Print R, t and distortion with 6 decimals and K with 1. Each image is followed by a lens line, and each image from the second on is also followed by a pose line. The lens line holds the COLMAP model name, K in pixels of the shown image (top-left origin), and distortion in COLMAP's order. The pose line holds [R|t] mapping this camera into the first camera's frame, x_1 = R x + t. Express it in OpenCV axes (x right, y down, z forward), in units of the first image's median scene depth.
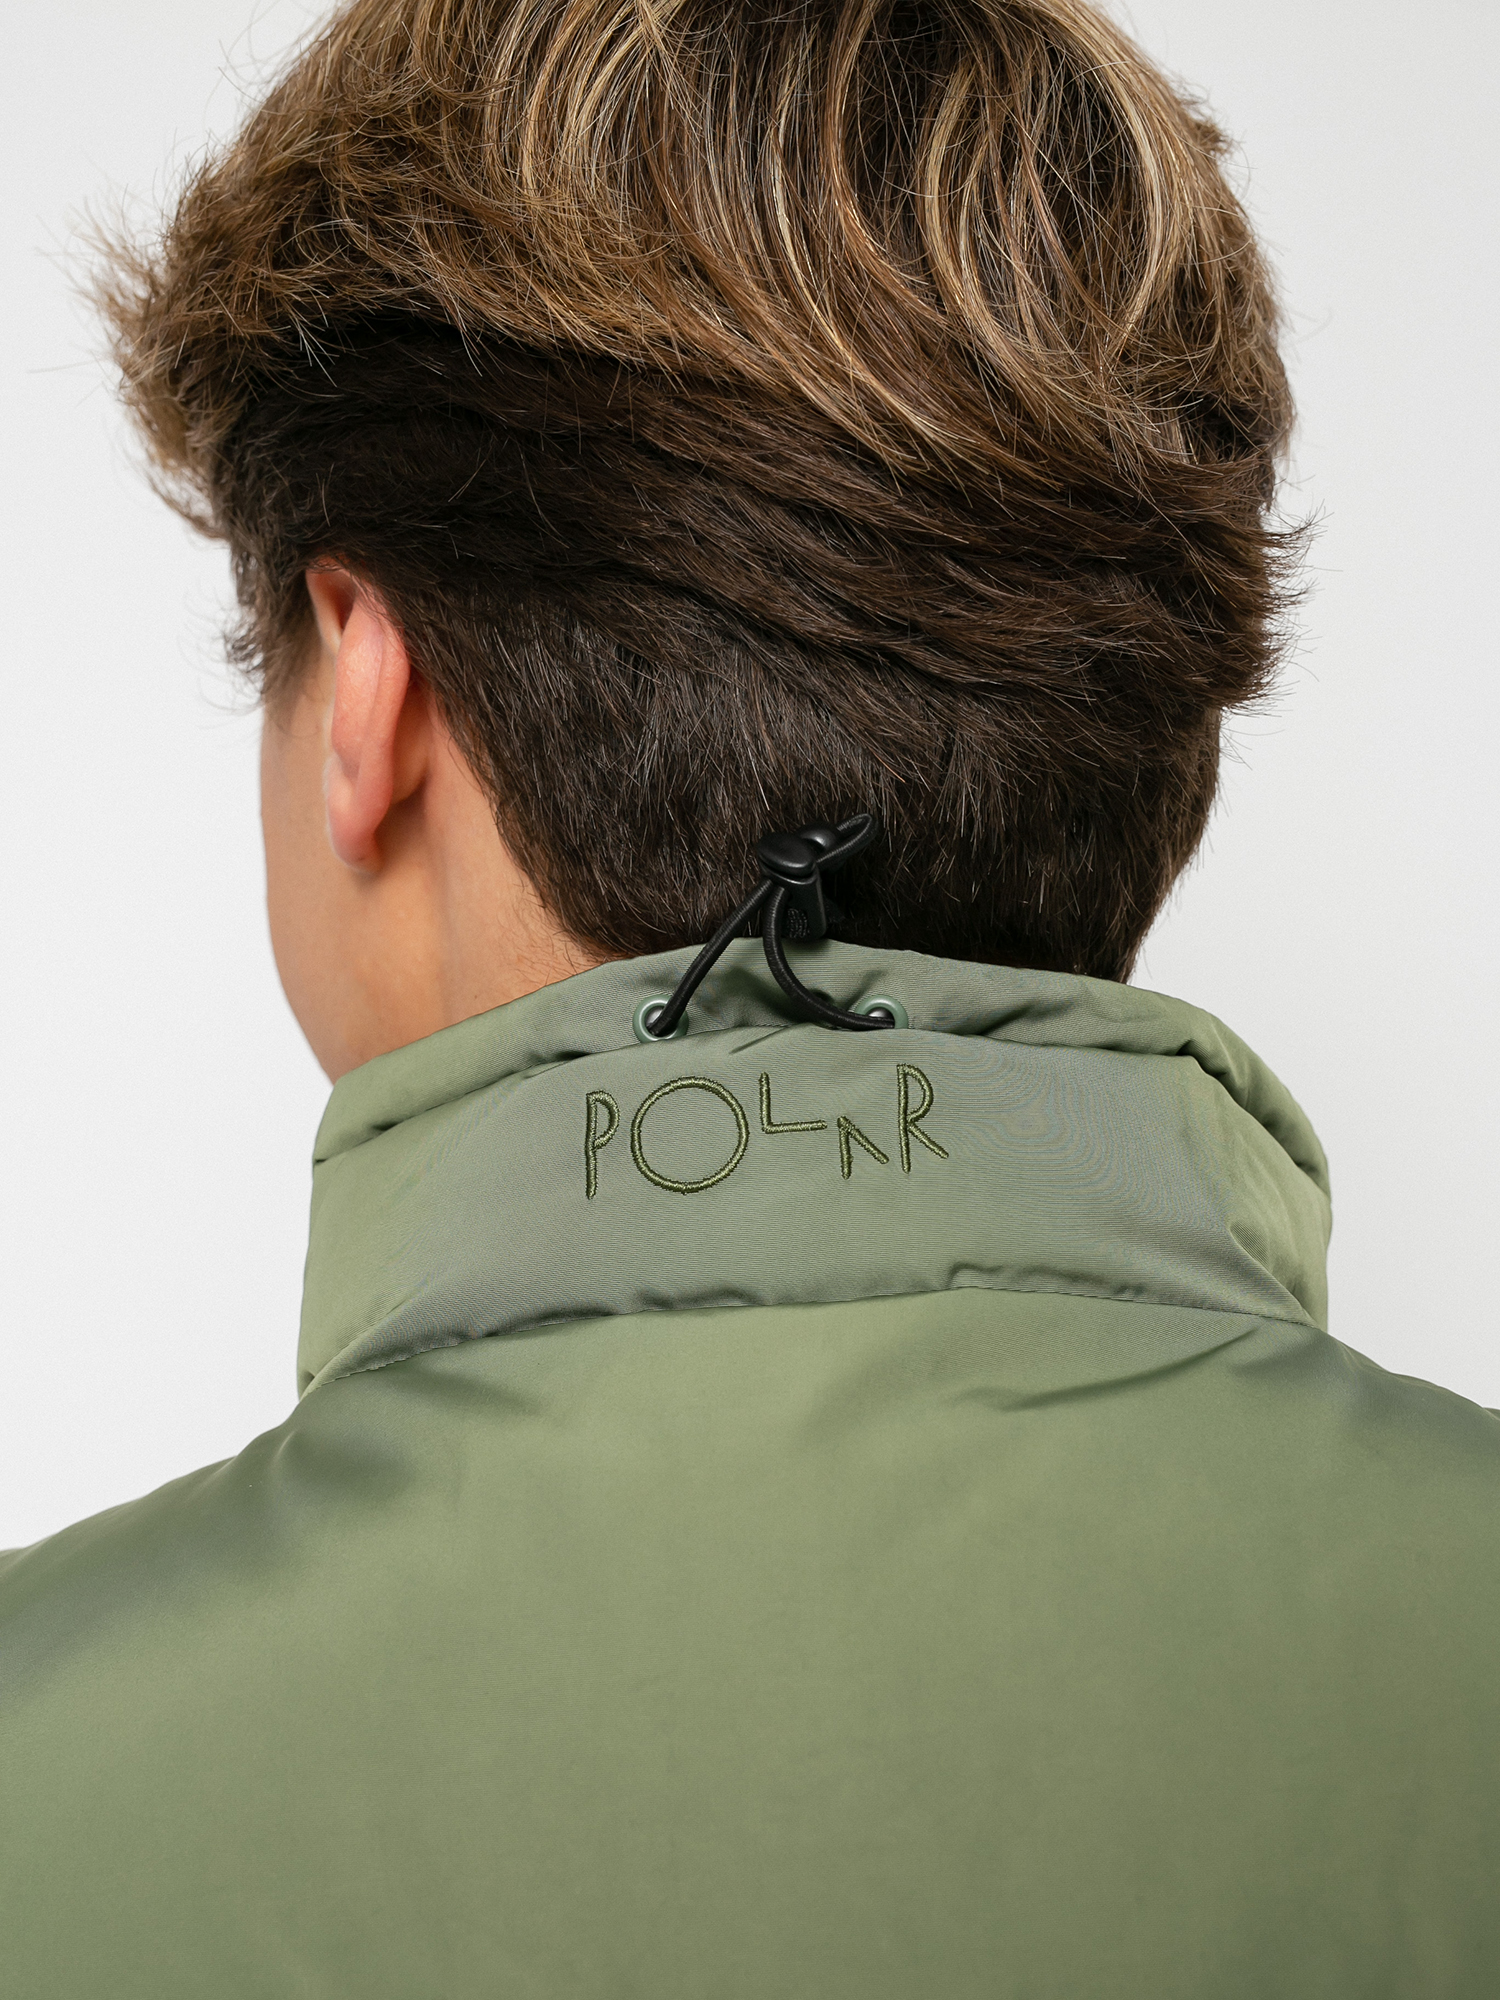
lens RADIAL K [[2852.0, 0, 750.0], [0, 2852.0, 1000.4], [0, 0, 1]] dist [-0.103113, 0.000000]
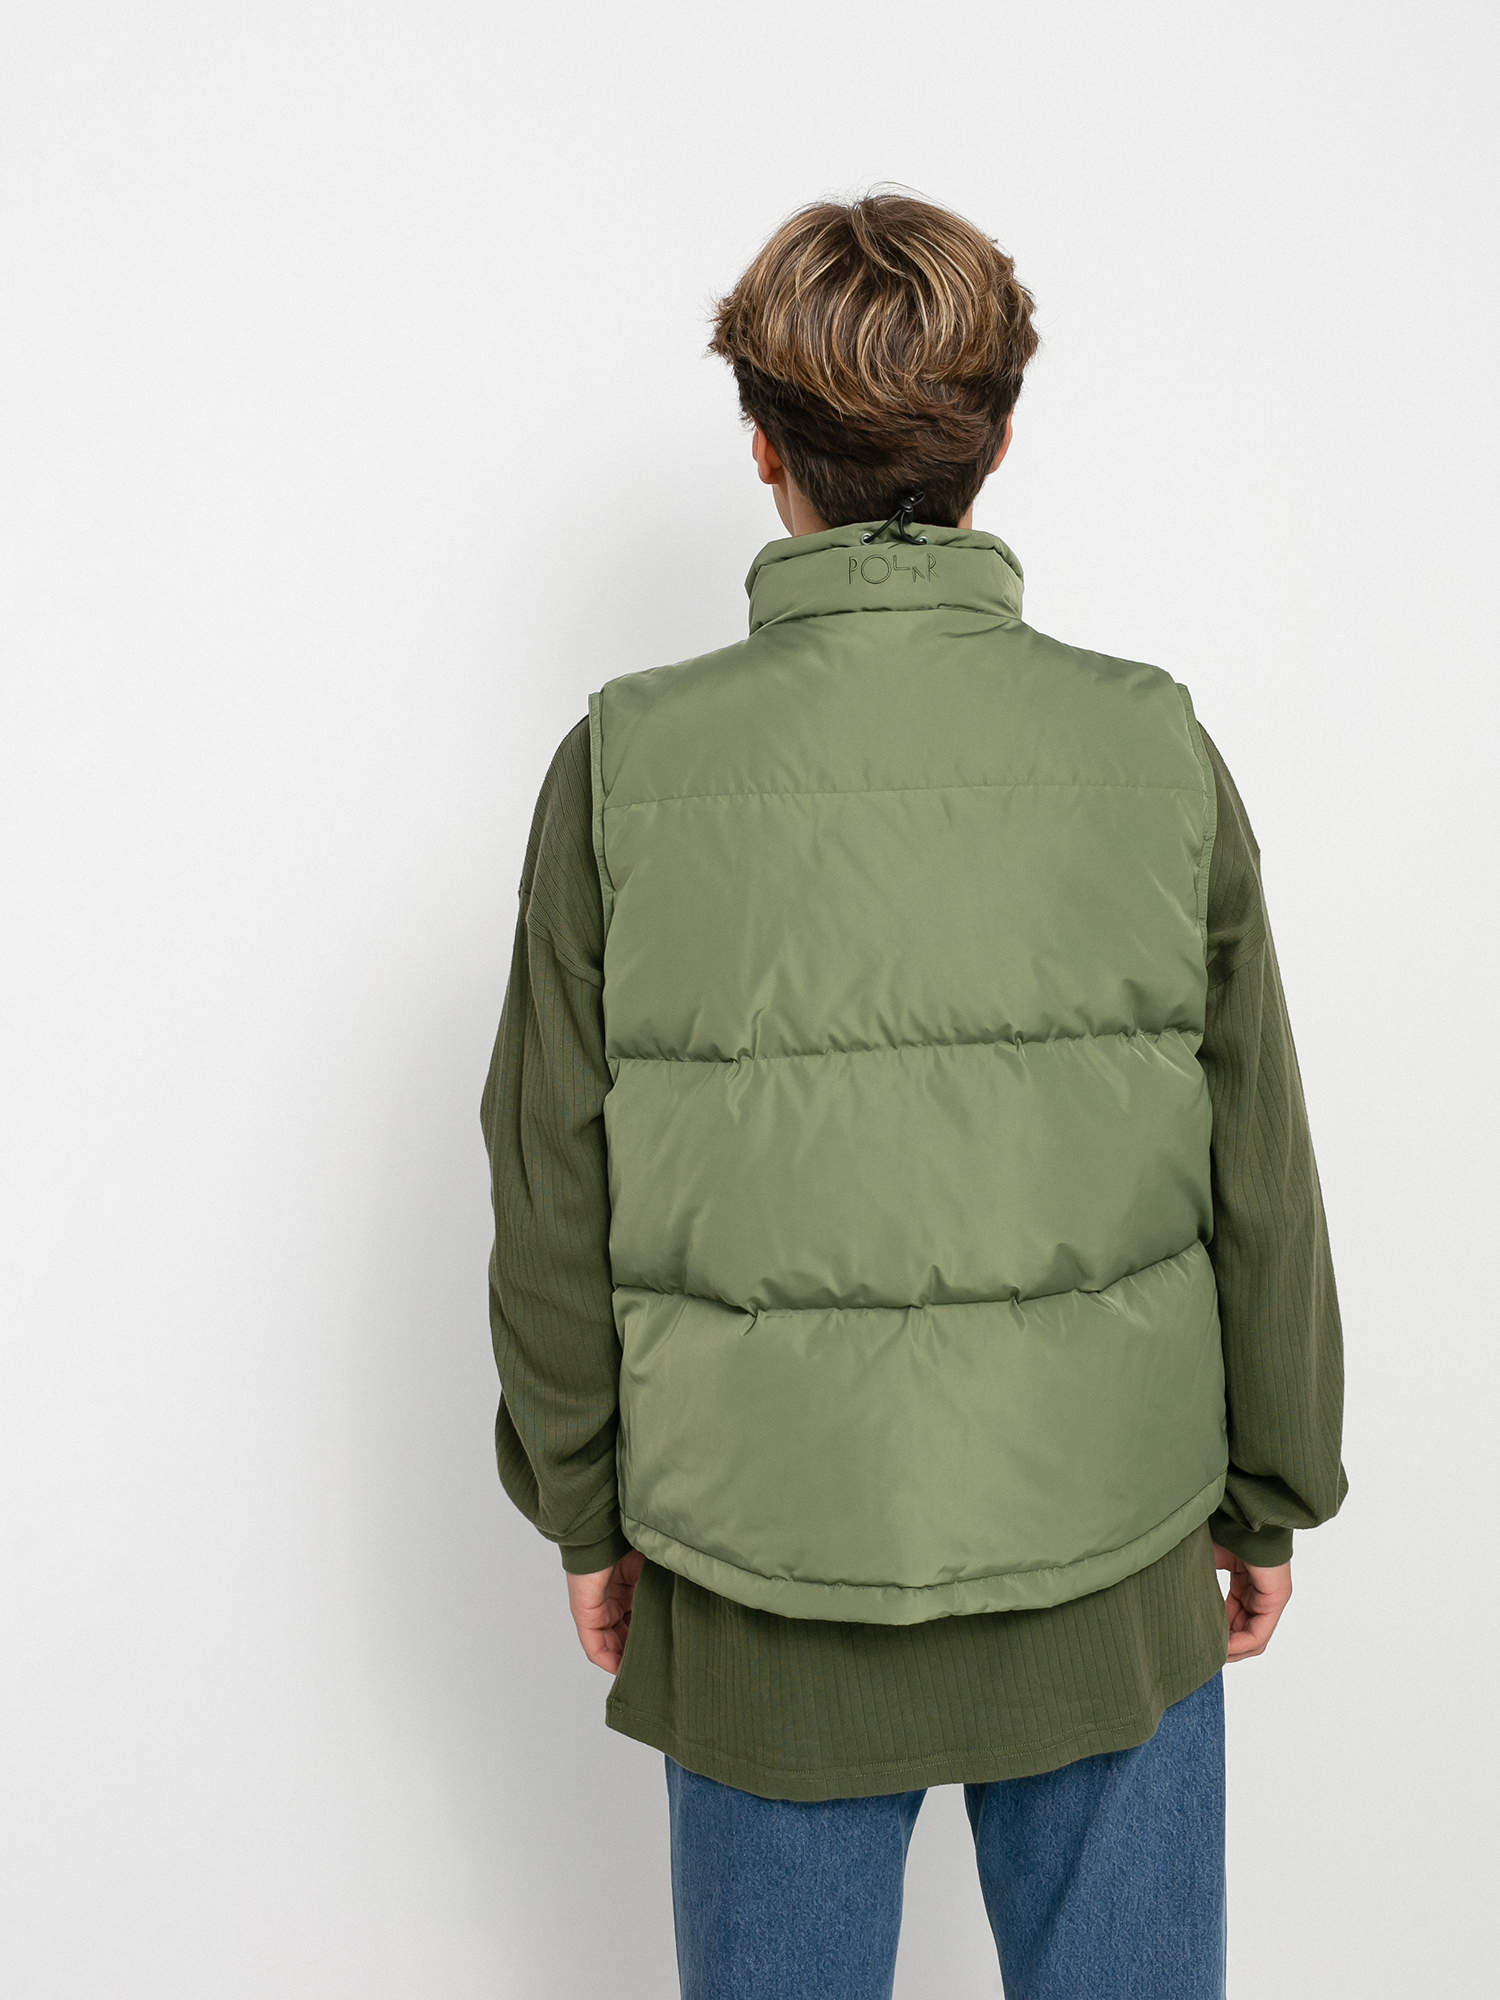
lens RADIAL K [[2852.0, 0, 749.6], [0, 2852.0, 999.8], [0, 0, 1]] dist [-0.103113, 0.000000]
pose [[0.991136, 0.011697, 0.132336, -0.731429], [-0.045190, 0.966401, 0.253037, -0.379201], [-0.124930, -0.256775, 0.958363, -3.039479]]
